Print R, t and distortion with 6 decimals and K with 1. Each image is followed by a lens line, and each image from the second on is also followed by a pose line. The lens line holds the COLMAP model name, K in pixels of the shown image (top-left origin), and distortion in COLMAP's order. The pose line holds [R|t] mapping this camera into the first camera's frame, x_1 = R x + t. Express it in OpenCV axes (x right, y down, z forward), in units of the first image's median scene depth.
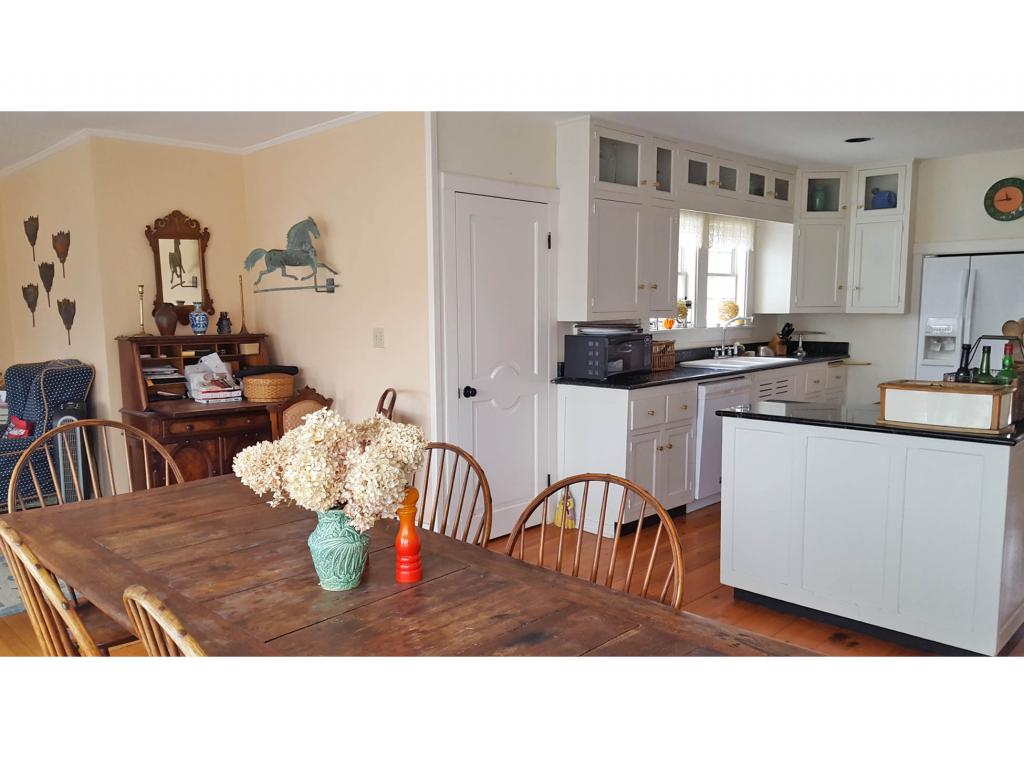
lens RADIAL K [[775.8, 0, 486.0], [0, 775.8, 407.3], [0, 0, 1]] dist [0.084064, -0.124787]
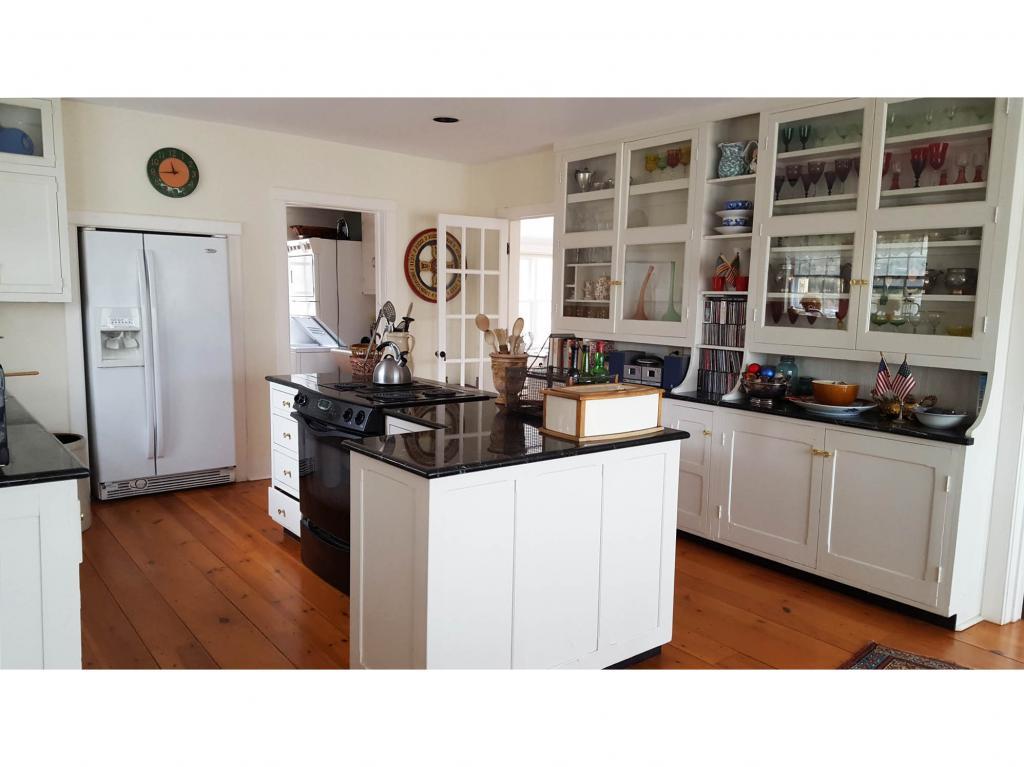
lens RADIAL K [[775.8, 0, 508.7], [0, 775.8, 391.7], [0, 0, 1]] dist [0.084064, -0.124787]
pose [[0.108170, -0.111181, 0.987896, -0.221084], [0.103722, 0.989565, 0.100012, -0.081975], [-0.988707, 0.091648, 0.118573, 0.626894]]
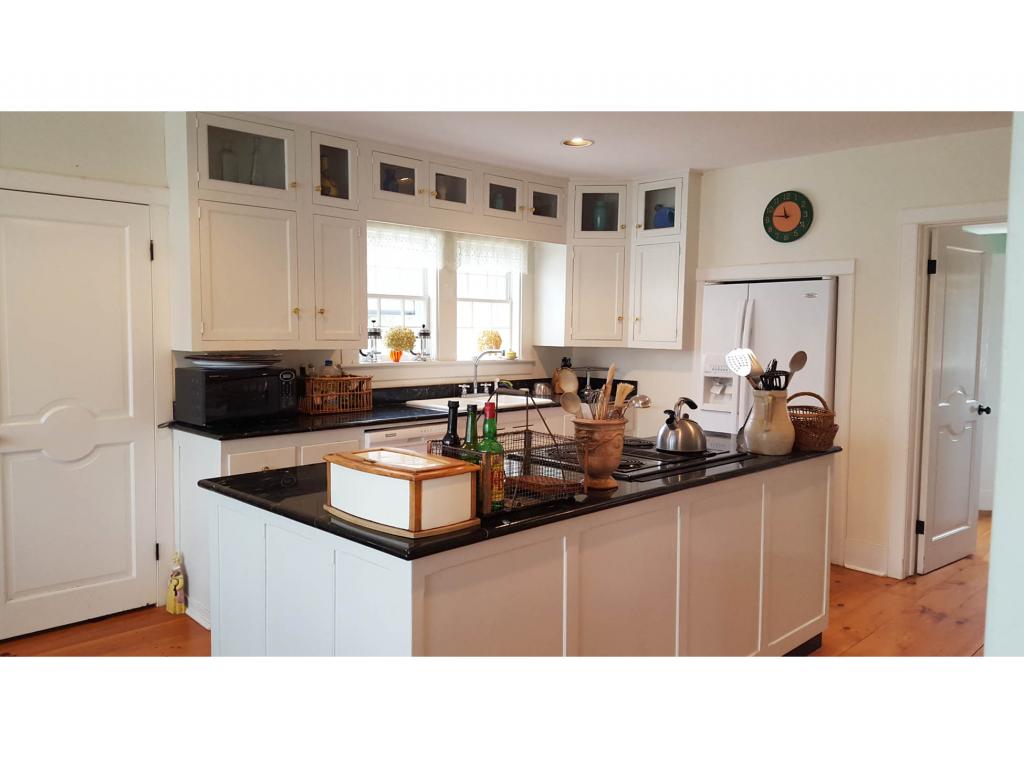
lens RADIAL K [[775.8, 0, 503.5], [0, 775.8, 390.9], [0, 0, 1]] dist [0.084064, -0.124787]
pose [[0.999754, 0.020243, -0.009112, 0.428481], [-0.020660, 0.998621, -0.048261, -0.036452], [0.008123, 0.048437, 0.998793, 0.190306]]
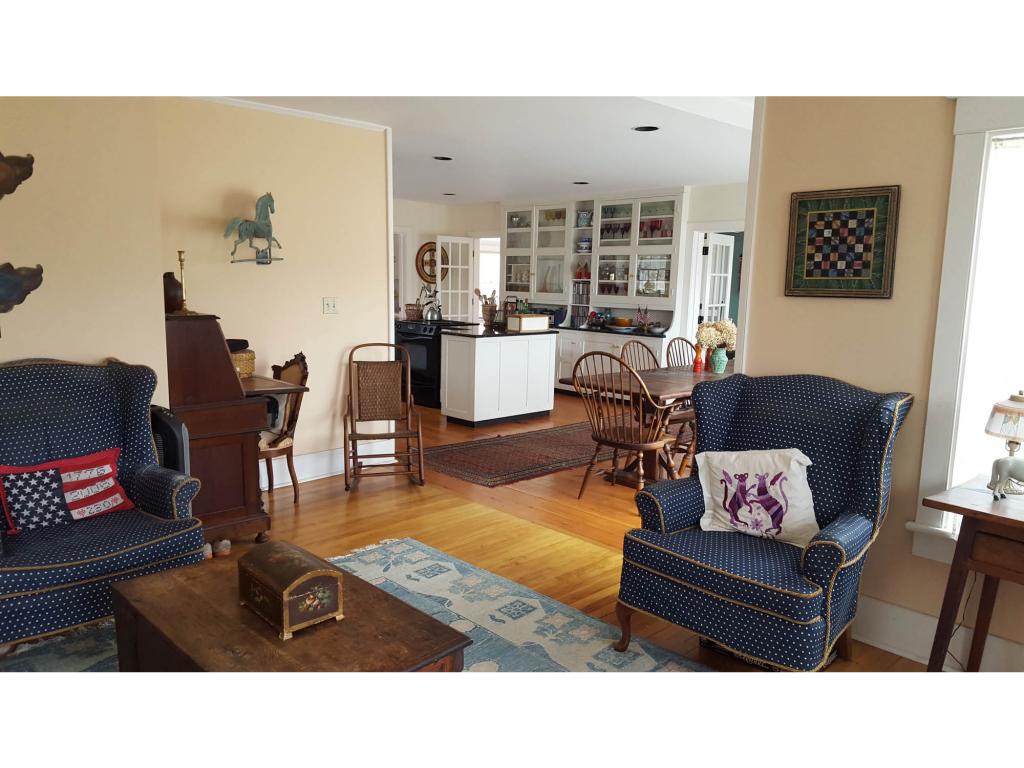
lens RADIAL K [[775.8, 0, 517.5], [0, 775.8, 391.0], [0, 0, 1]] dist [0.084064, -0.124787]
pose [[-0.006766, -0.134936, 0.990831, -1.289611], [0.102944, 0.985495, 0.134912, -0.083294], [-0.994664, 0.102913, 0.007223, 0.652751]]
